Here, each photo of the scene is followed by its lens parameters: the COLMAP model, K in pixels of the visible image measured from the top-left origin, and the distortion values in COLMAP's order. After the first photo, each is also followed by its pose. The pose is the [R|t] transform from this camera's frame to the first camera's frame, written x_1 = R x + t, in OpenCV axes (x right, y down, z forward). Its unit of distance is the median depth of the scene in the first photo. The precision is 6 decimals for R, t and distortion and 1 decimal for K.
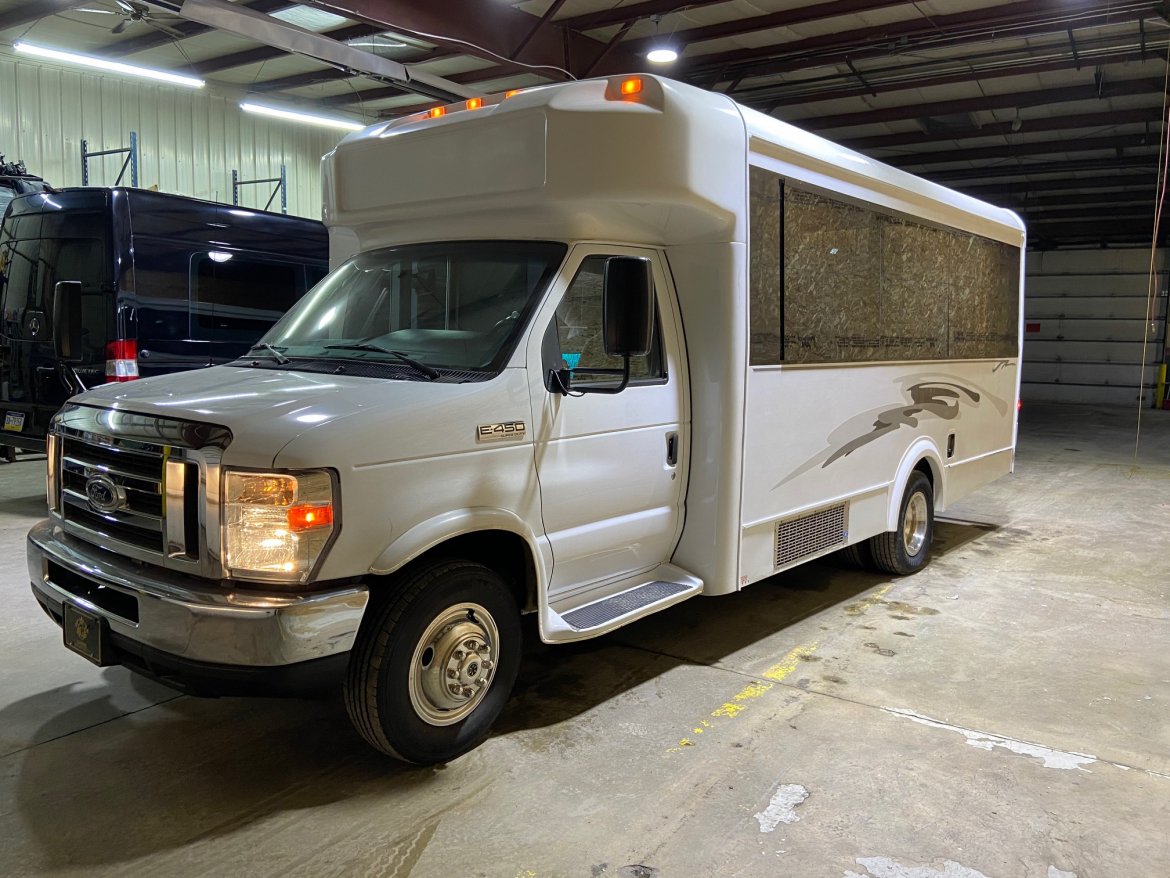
lens RADIAL K [[880.7, 0, 581.7], [0, 880.7, 432.6], [0, 0, 1]] dist [0.119585, -0.146367]
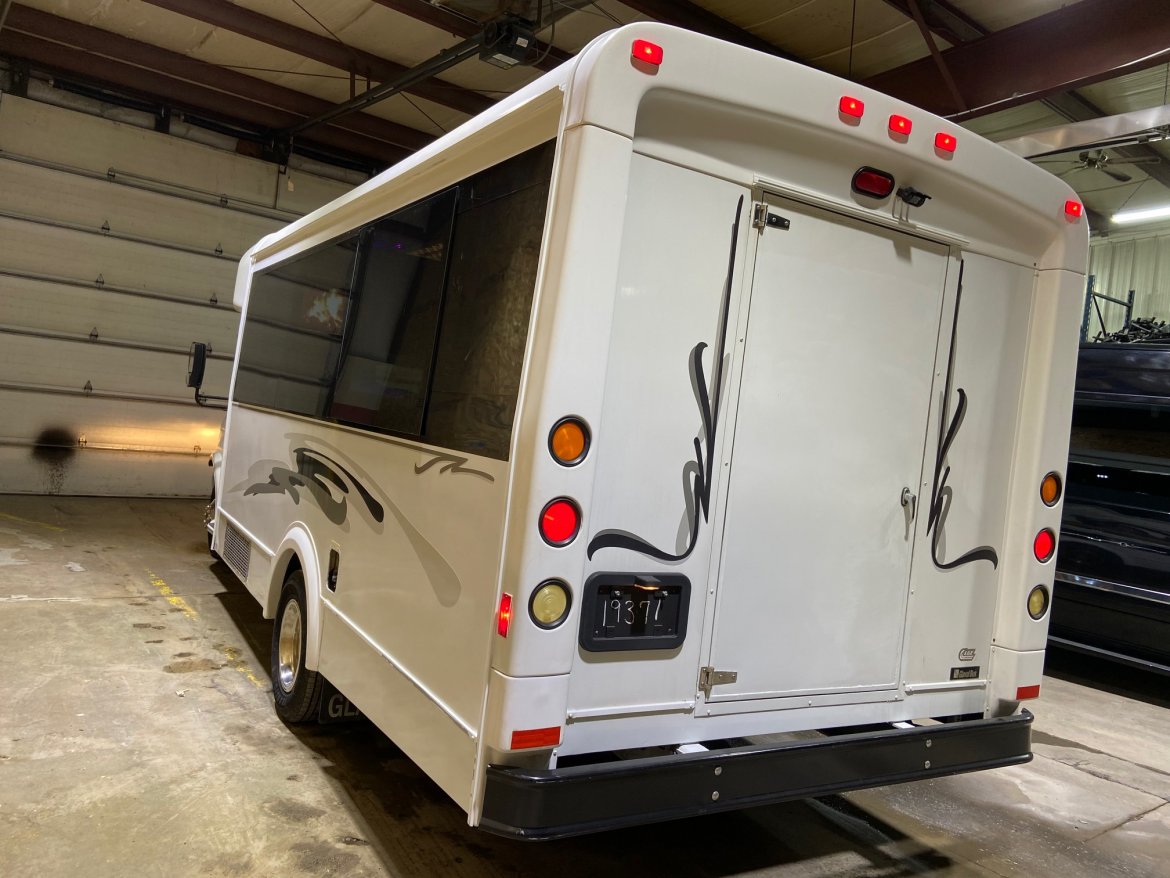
lens RADIAL K [[887.5, 0, 585.2], [0, 887.5, 424.2], [0, 0, 1]] dist [0.078675, -0.093692]
pose [[-0.325554, -0.049637, -0.944220, 1.477051], [-0.214986, 0.976351, 0.022798, -0.207431], [0.920758, 0.210416, -0.328526, 2.126603]]
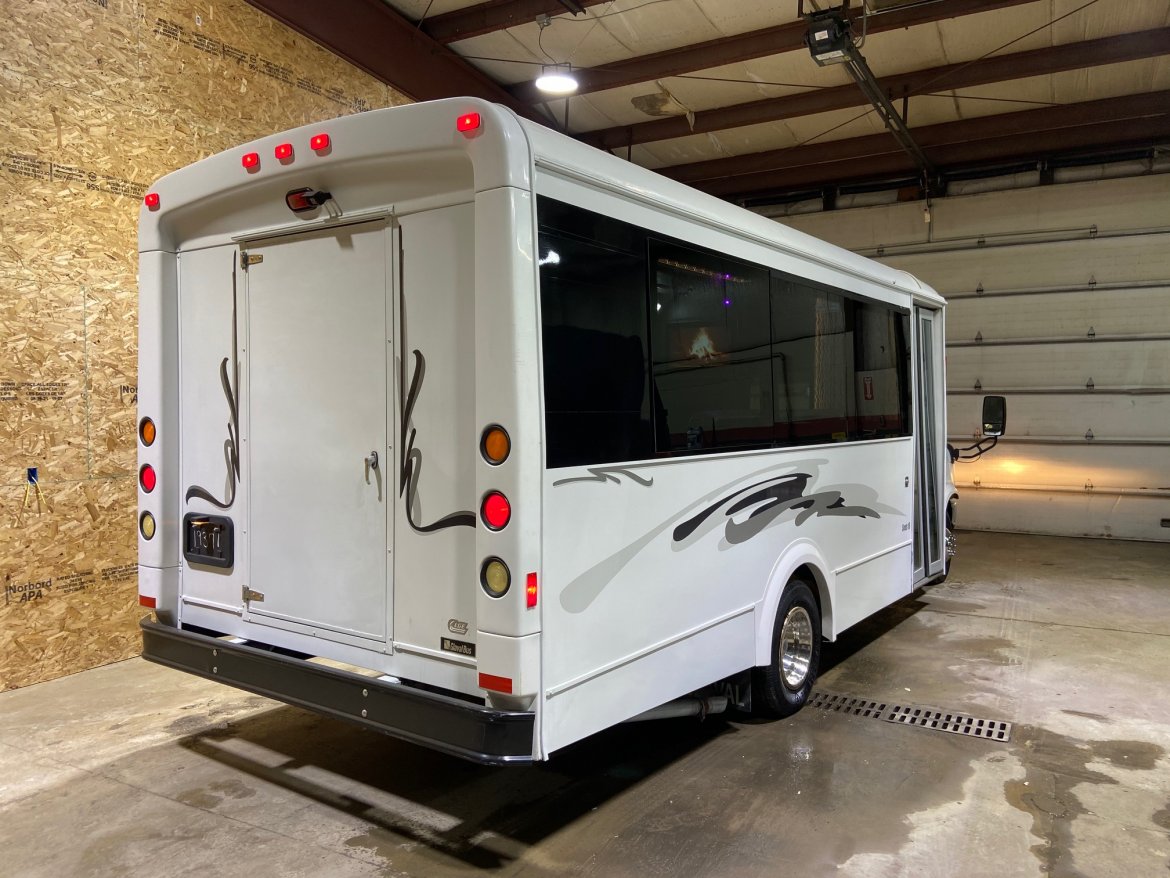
lens RADIAL K [[880.7, 0, 589.0], [0, 880.7, 430.3], [0, 0, 1]] dist [0.119585, -0.146367]
pose [[-0.997269, -0.018627, -0.071467, 0.476335], [-0.027657, 0.991450, 0.127521, -0.330714], [0.068480, 0.129150, -0.989258, 2.999263]]
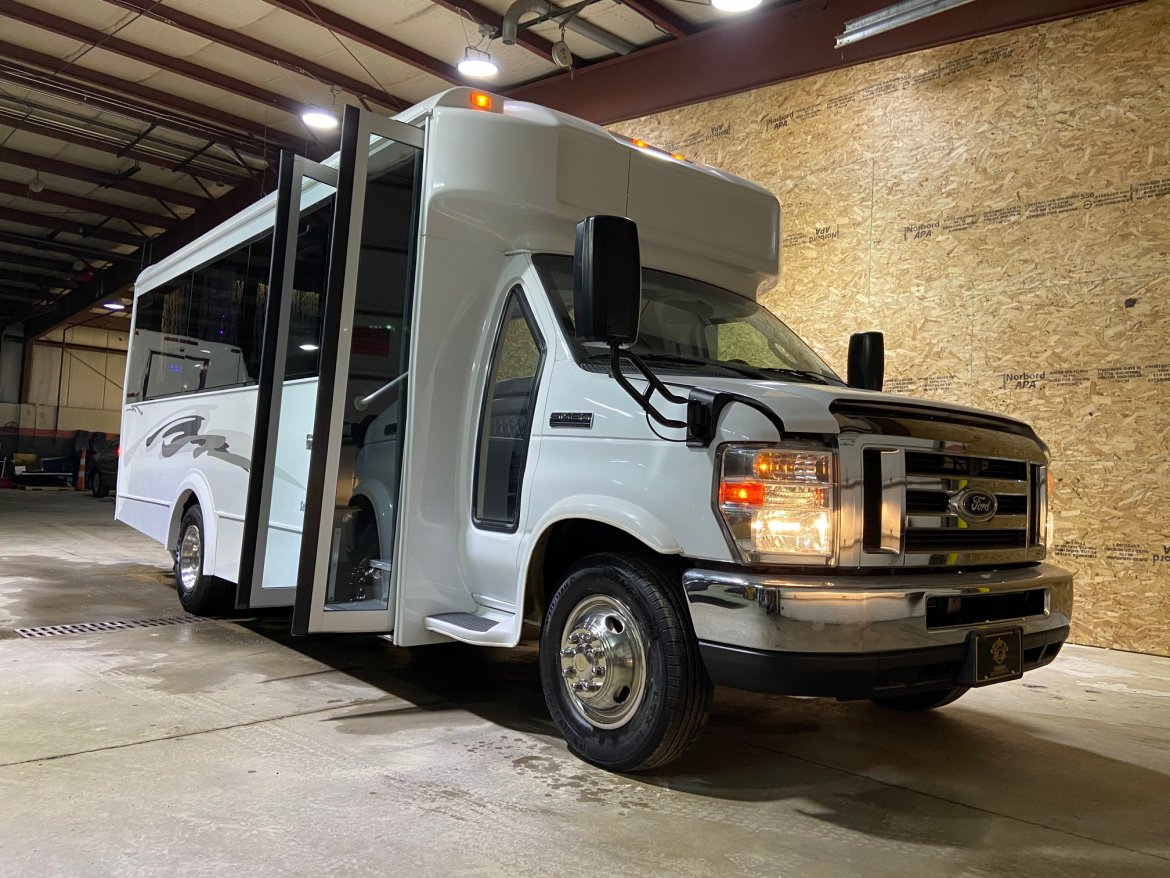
lens RADIAL K [[880.7, 0, 580.7], [0, 880.7, 435.5], [0, 0, 1]] dist [0.119585, -0.146367]
pose [[0.205479, 0.030998, 0.978170, -1.203913], [0.061478, 0.997115, -0.044513, 0.007283], [-0.976729, 0.069282, 0.202981, 0.936519]]
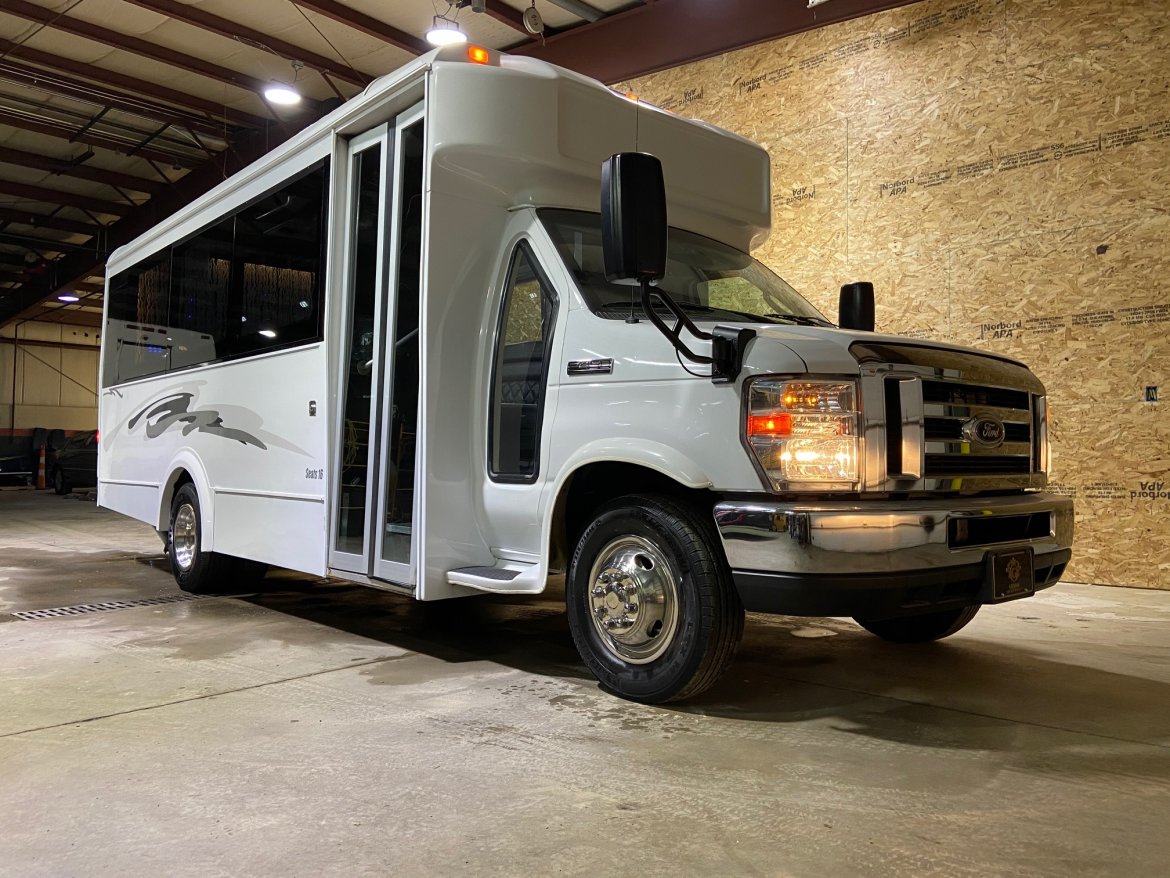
lens RADIAL K [[880.7, 0, 585.1], [0, 880.7, 433.9], [0, 0, 1]] dist [0.119585, -0.146367]
pose [[0.162036, 0.006409, 0.986764, -1.223524], [0.101430, 0.994574, -0.023115, 0.036191], [-0.981558, 0.103833, 0.160506, 0.985889]]
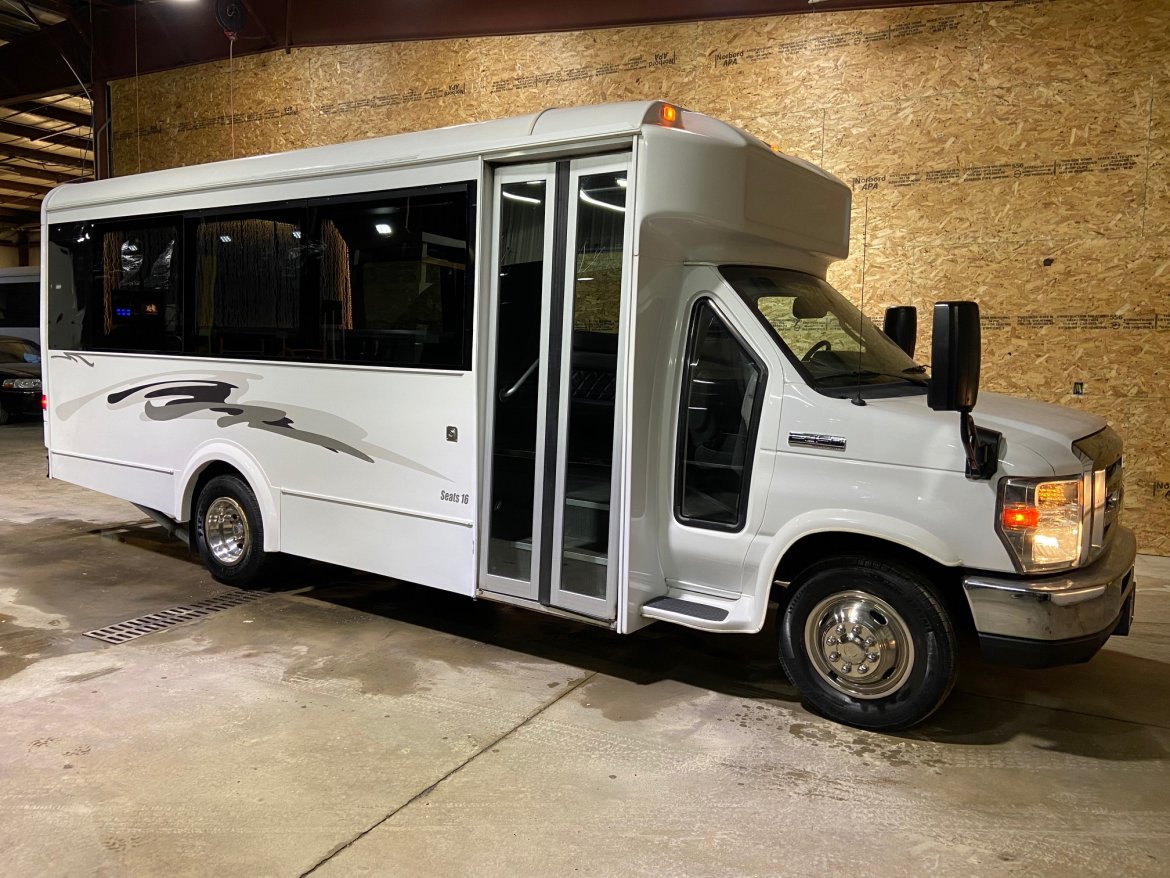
lens RADIAL K [[880.7, 0, 586.6], [0, 880.7, 433.4], [0, 0, 1]] dist [0.119585, -0.146367]
pose [[-0.083856, -0.123319, 0.988818, -1.308270], [0.080276, 0.988252, 0.130056, -0.185286], [-0.993239, 0.090285, -0.072971, 1.400114]]
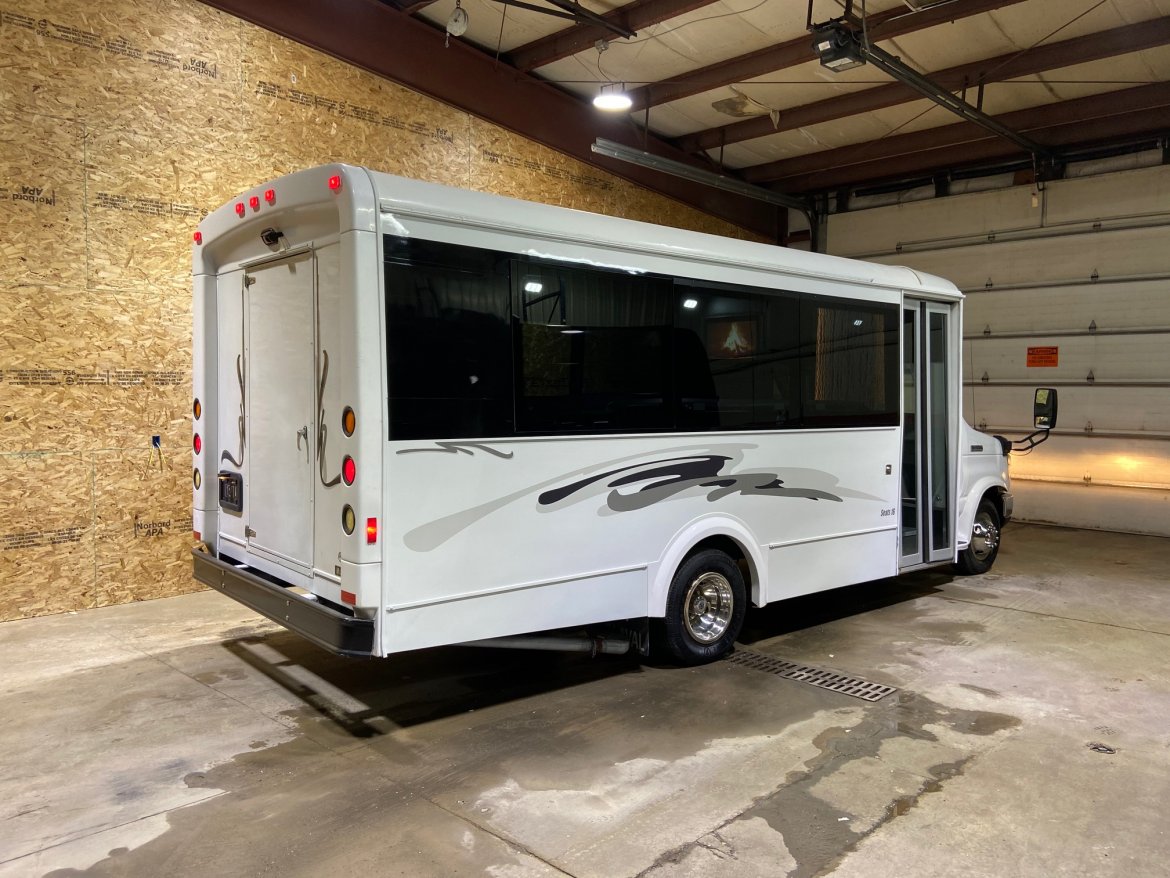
lens RADIAL K [[880.7, 0, 590.3], [0, 880.7, 432.3], [0, 0, 1]] dist [0.119585, -0.146367]
pose [[-0.983930, -0.039337, 0.174166, 0.061094], [-0.013109, 0.988712, 0.149253, -0.363449], [-0.178071, 0.144571, -0.973340, 3.191166]]
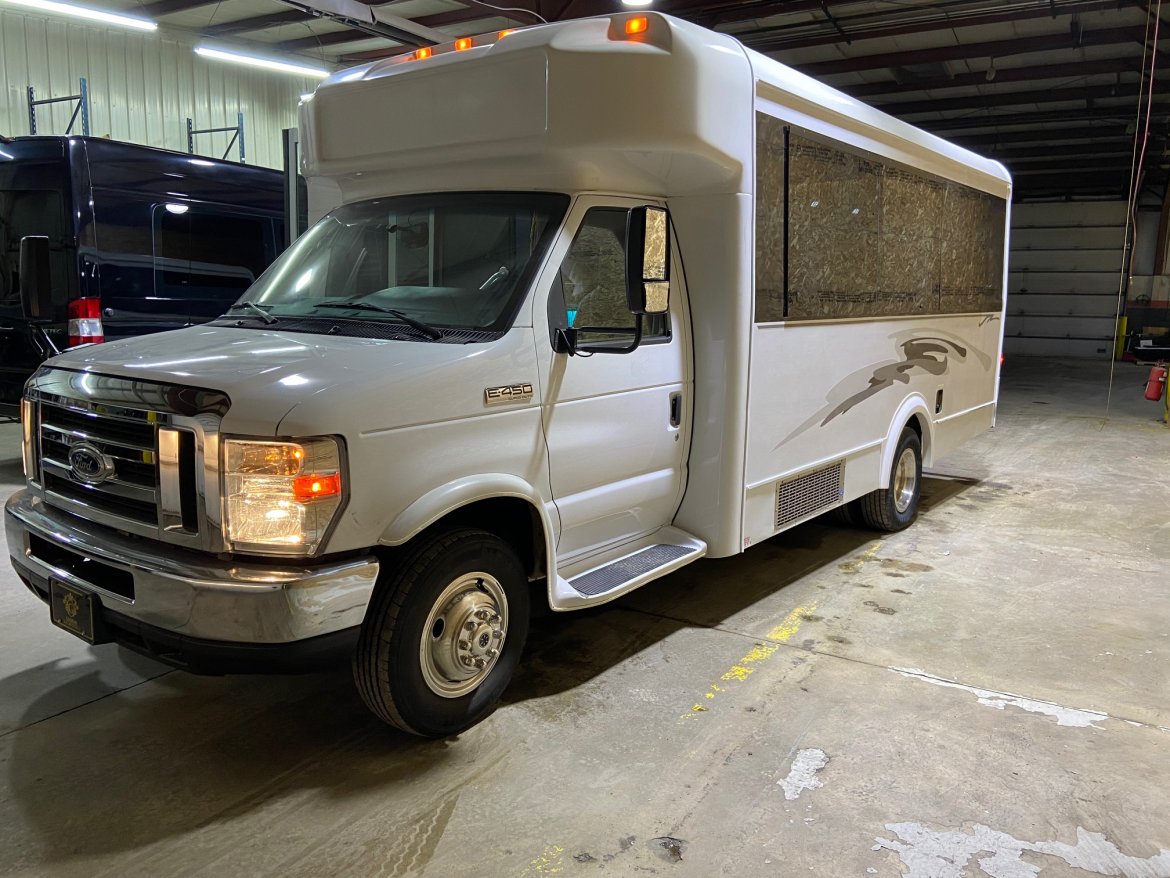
lens RADIAL K [[880.7, 0, 577.5], [0, 880.7, 433.7], [0, 0, 1]] dist [0.119585, -0.146367]
pose [[0.999275, -0.010370, 0.036636, -0.042069], [0.008516, 0.998692, 0.050415, -0.004907], [-0.037111, -0.050067, 0.998056, 0.032316]]
